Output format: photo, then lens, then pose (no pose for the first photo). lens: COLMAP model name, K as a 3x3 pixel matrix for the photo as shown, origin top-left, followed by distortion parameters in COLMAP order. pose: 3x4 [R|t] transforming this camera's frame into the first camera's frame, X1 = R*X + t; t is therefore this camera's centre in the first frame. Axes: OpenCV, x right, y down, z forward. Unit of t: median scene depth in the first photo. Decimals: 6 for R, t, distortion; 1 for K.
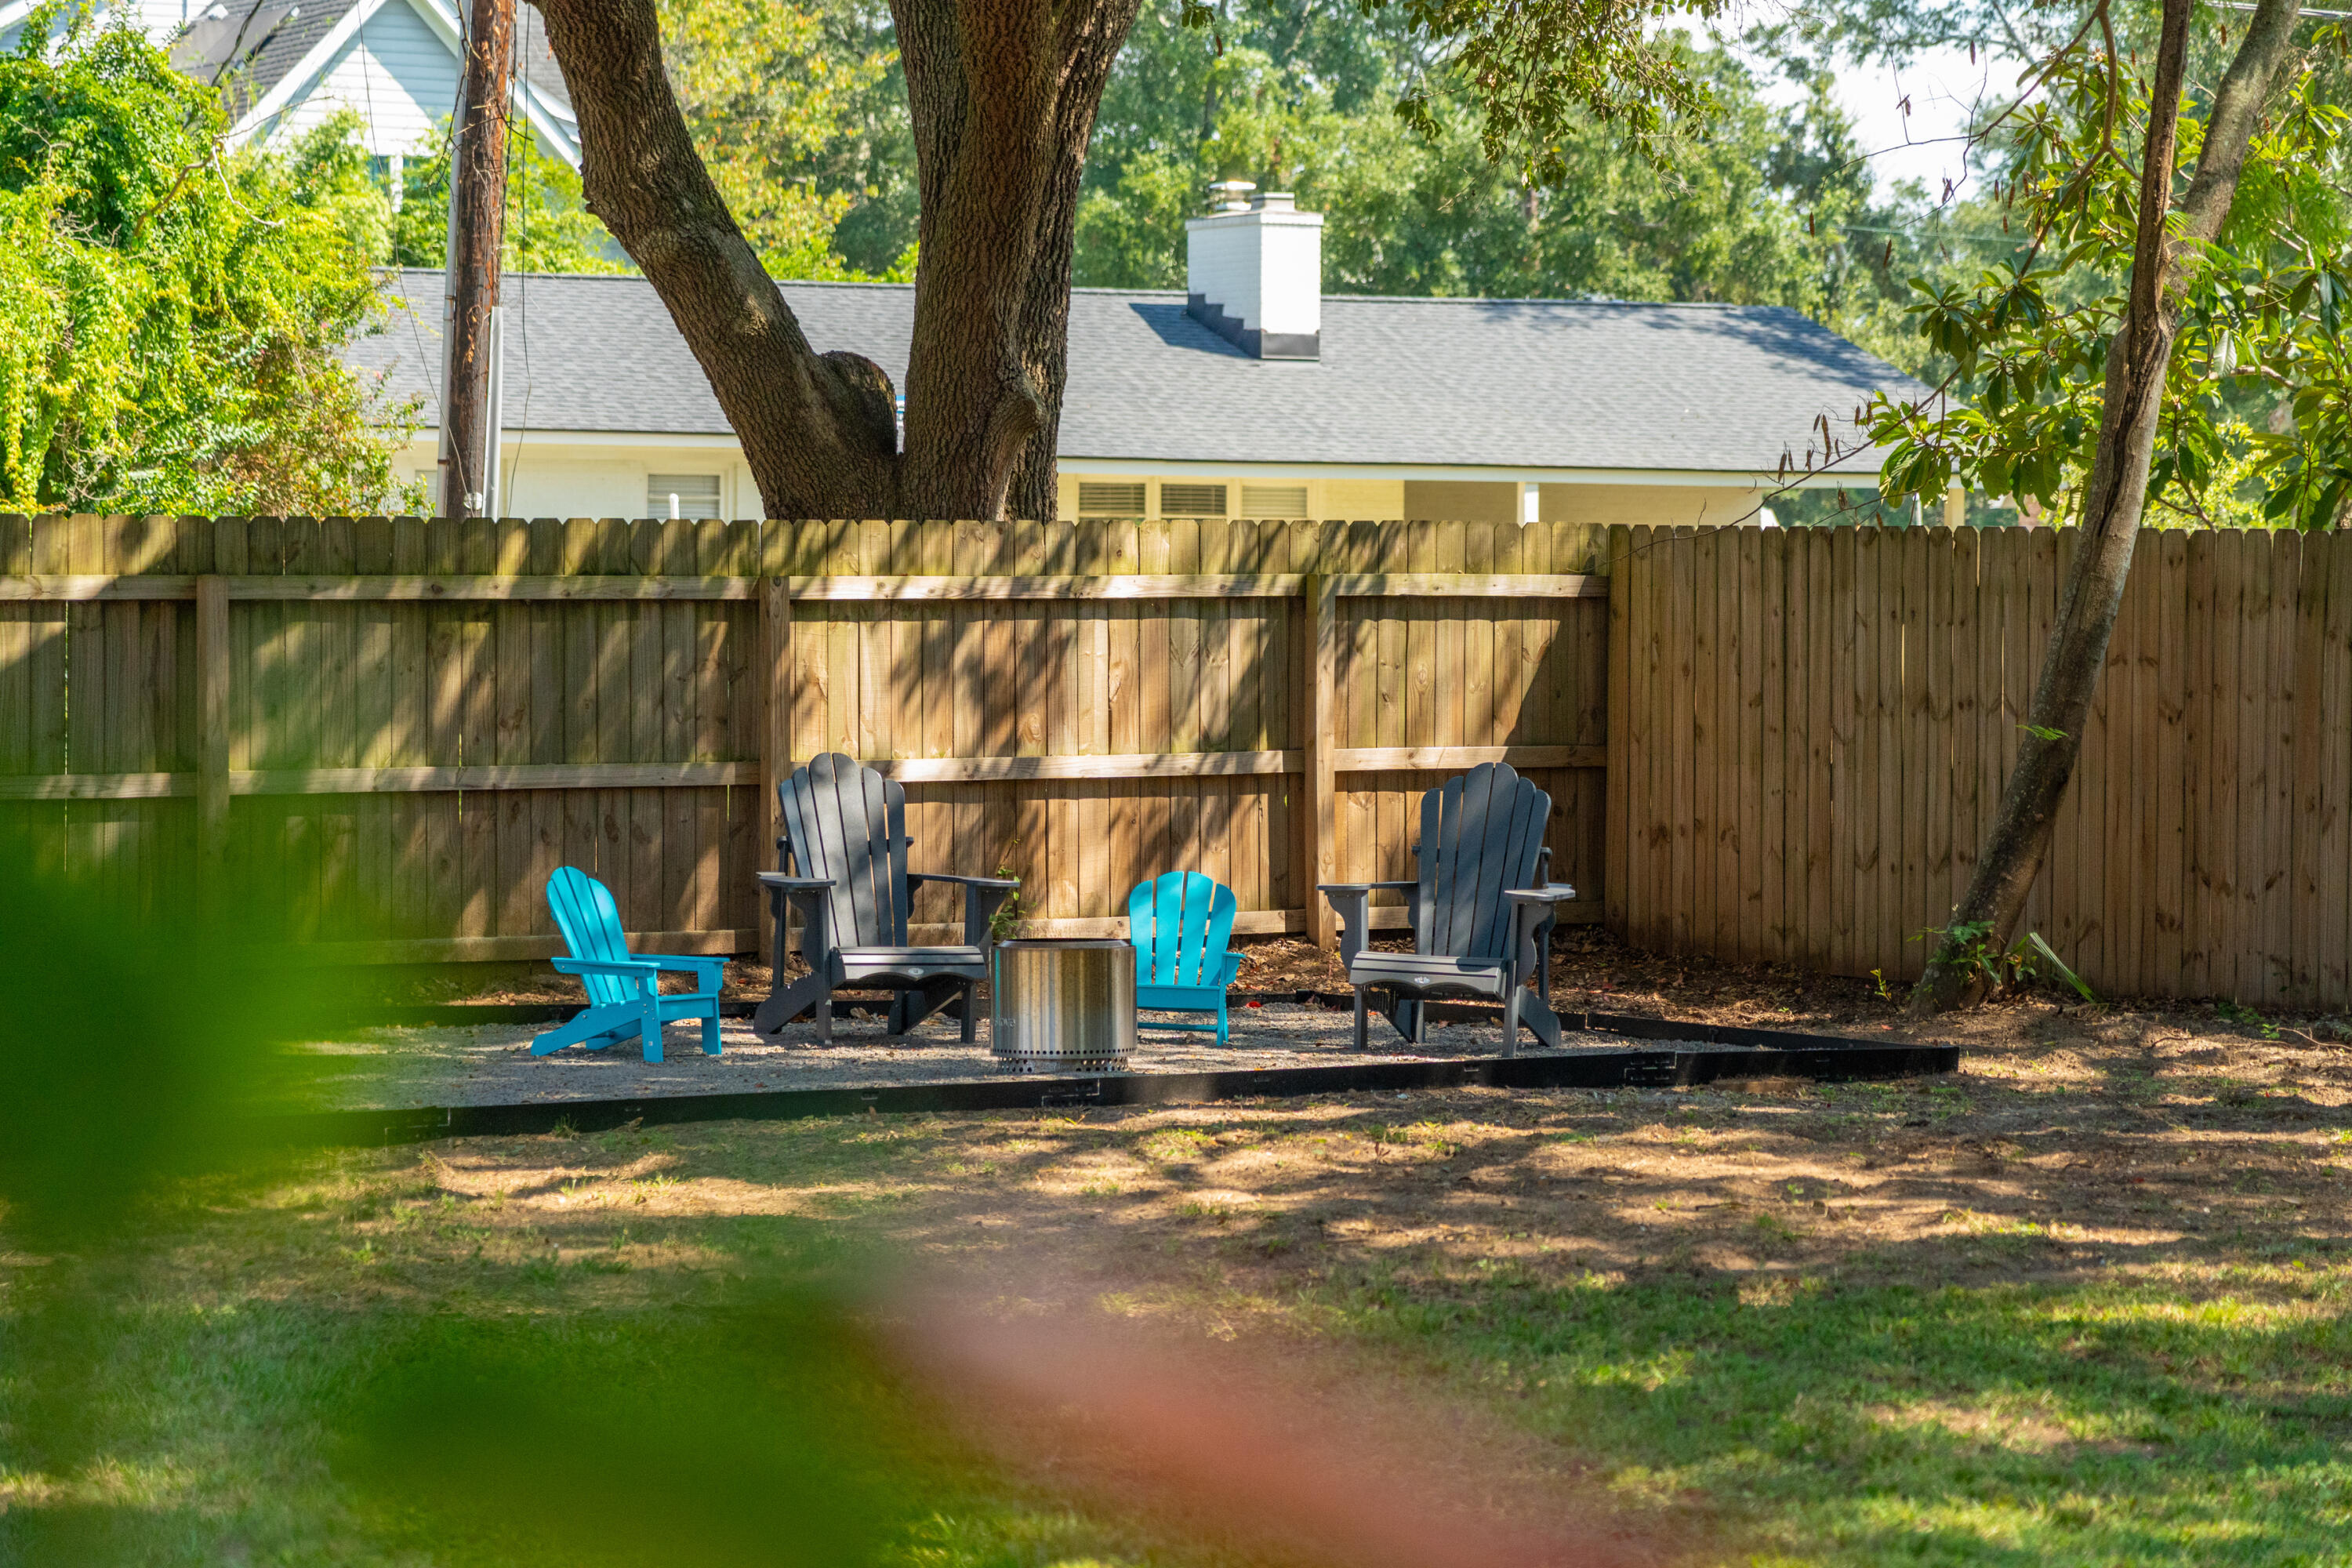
lens RADIAL K [[7062.4, 0, 1176.7], [0, 7062.4, 784.2], [0, 0, 1]] dist [0.014635, 0.170433]
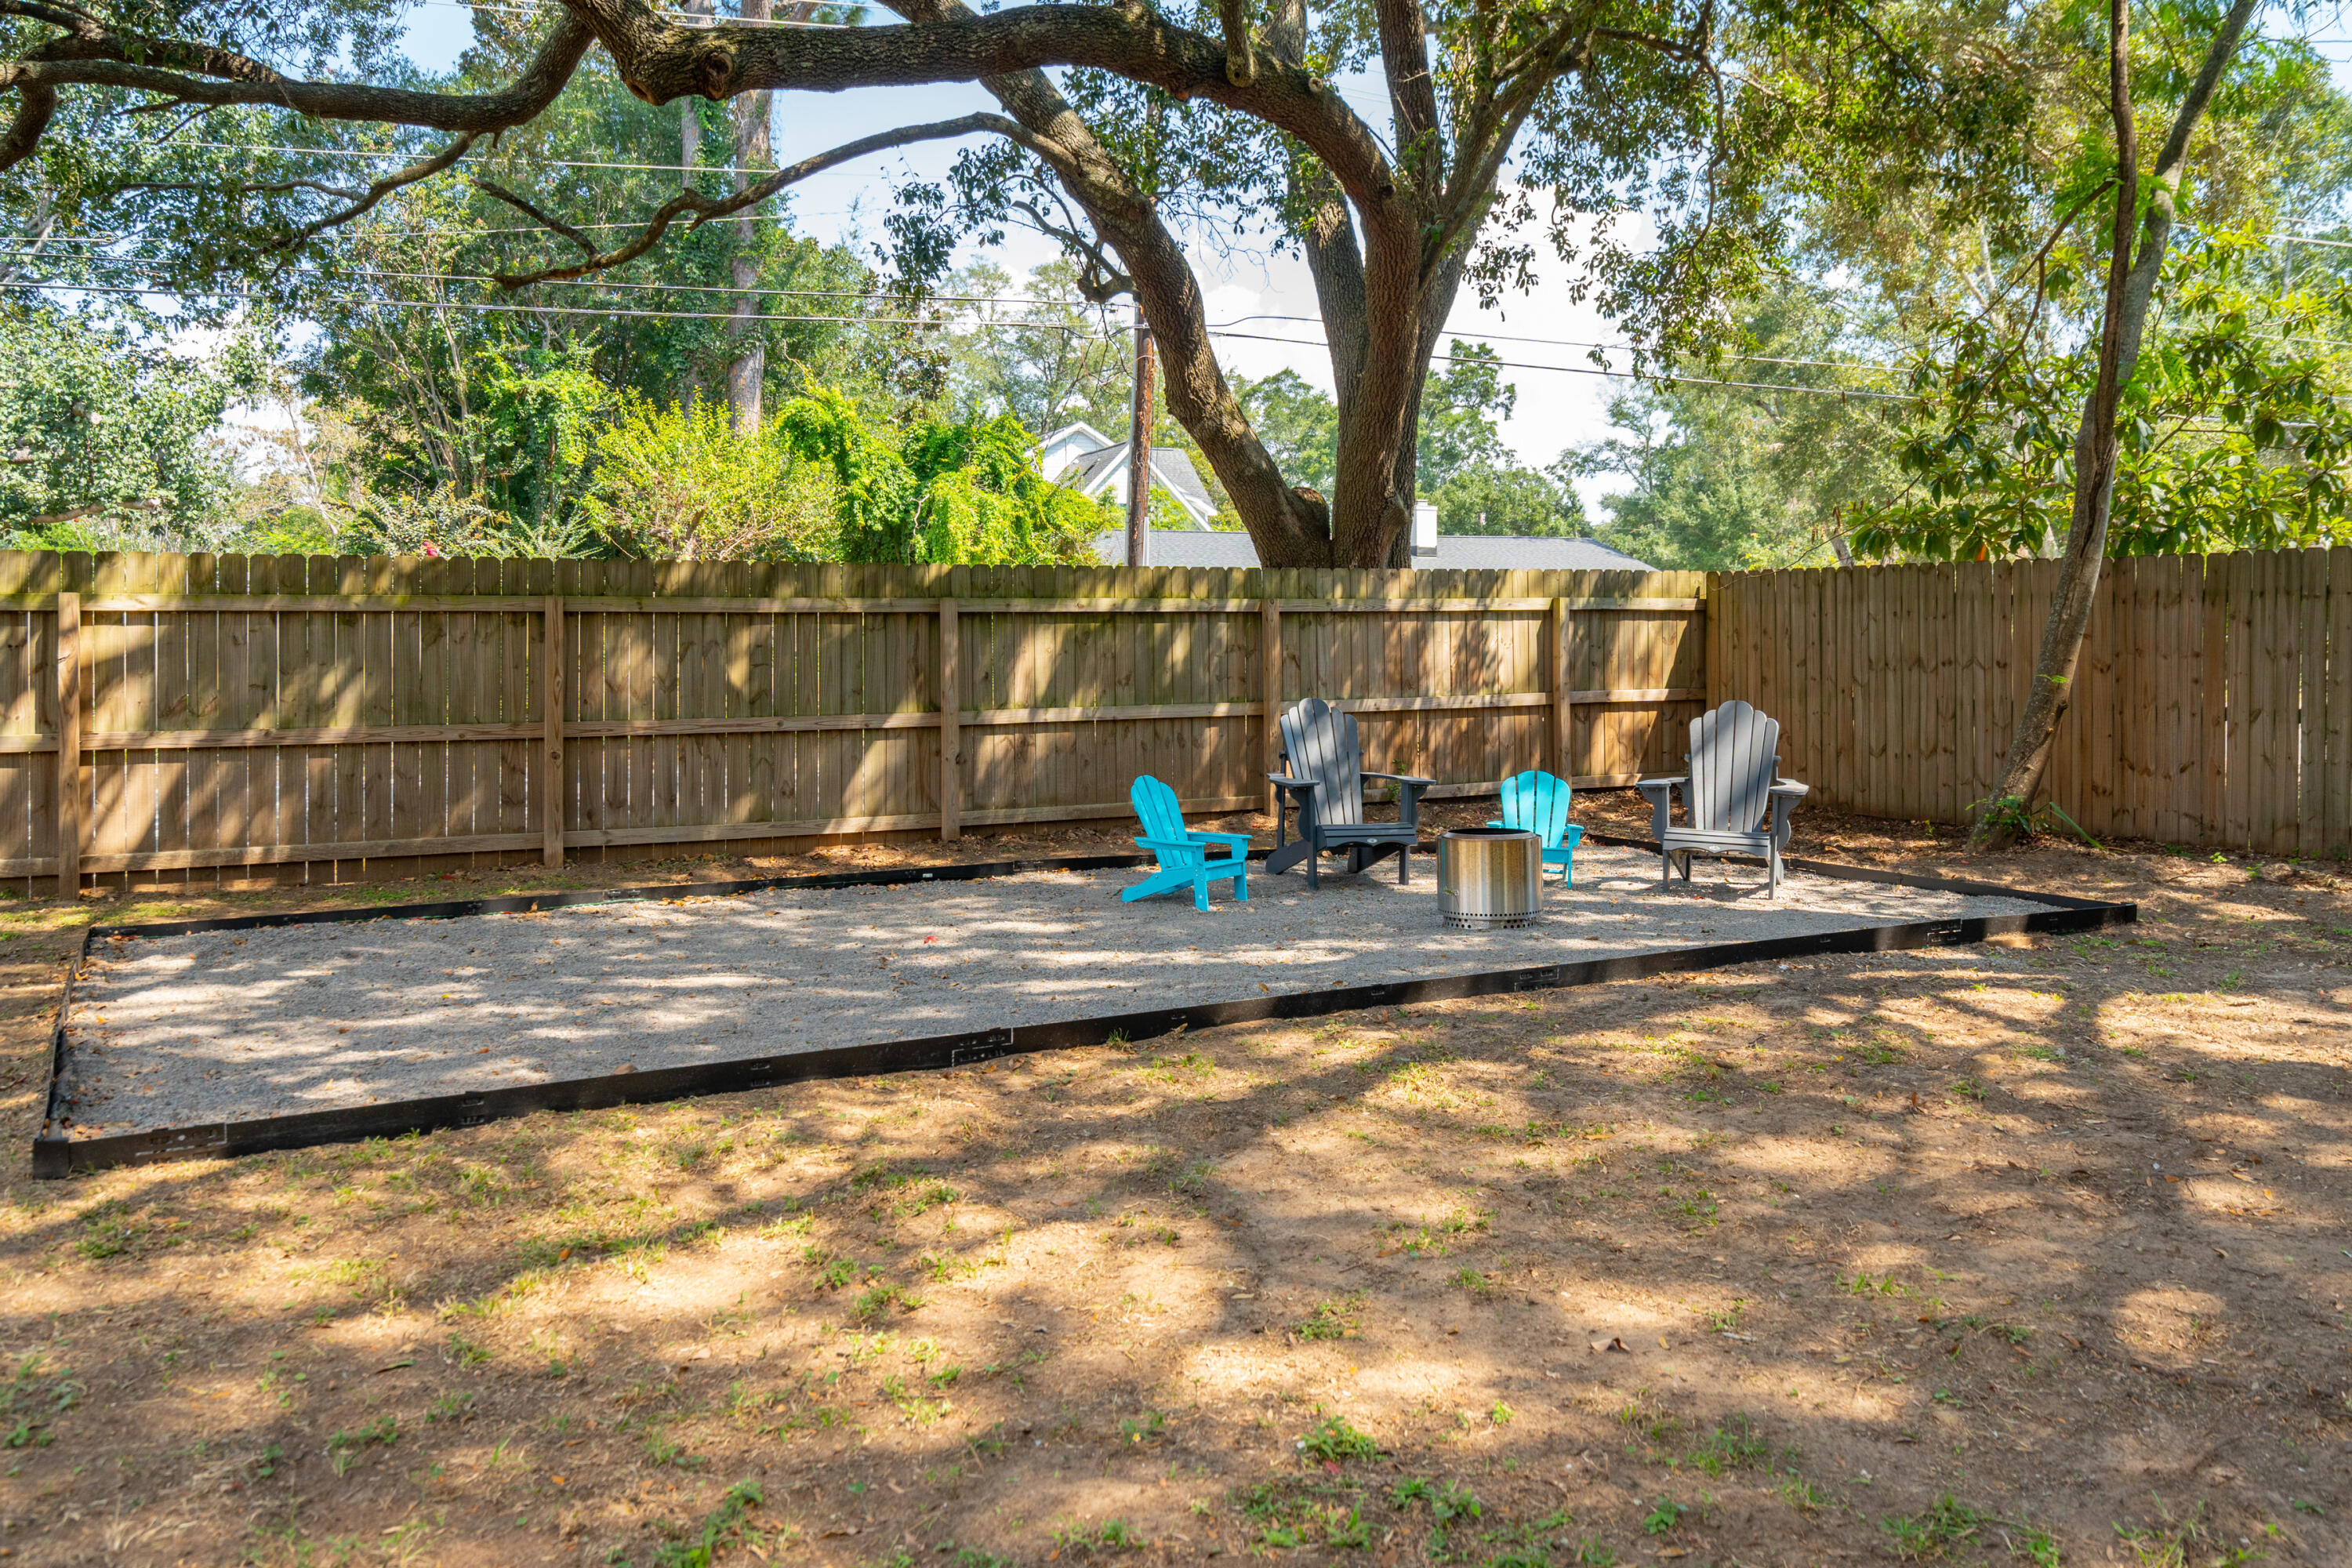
lens RADIAL K [[1839.8, 0, 1177.2], [0, 1839.8, 785.5], [0, 0, 1]] dist [0.054309, 0.000682]
pose [[0.995480, -0.002932, -0.094930, -0.035097], [0.007490, 0.998834, 0.047688, -0.004348], [0.094679, -0.048183, 0.994341, 0.509553]]
